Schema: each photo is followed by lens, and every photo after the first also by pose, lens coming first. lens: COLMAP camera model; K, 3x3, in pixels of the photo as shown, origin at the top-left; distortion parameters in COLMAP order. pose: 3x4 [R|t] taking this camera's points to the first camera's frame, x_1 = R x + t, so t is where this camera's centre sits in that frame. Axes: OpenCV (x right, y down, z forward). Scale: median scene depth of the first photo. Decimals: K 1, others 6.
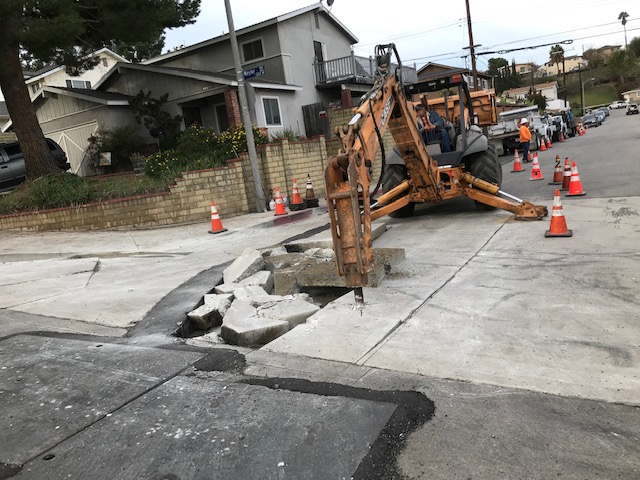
lens RADIAL K [[520.0, 0, 320.0], [0, 520.0, 240.0], [0, 0, 1]] dist [-0.003082, -0.006600]
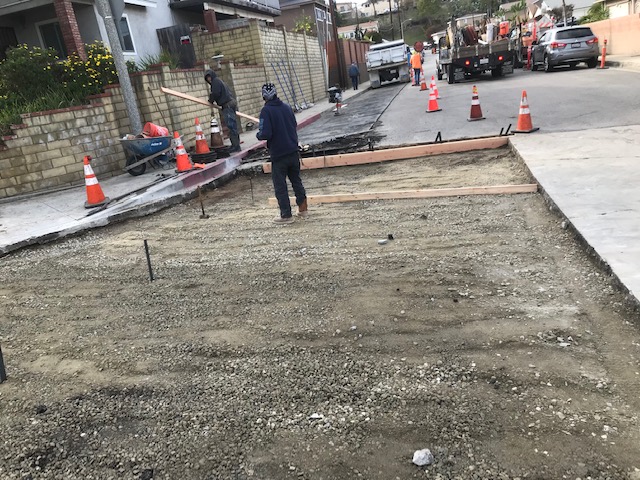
lens RADIAL K [[511.4, 0, 320.0], [0, 511.4, 240.0], [0, 0, 1]] dist [-0.025109, -0.000216]
pose [[0.944765, -0.103510, 0.310975, -0.117906], [0.068326, 0.990175, 0.122008, -0.025468], [-0.320549, -0.094021, 0.942554, 0.252712]]
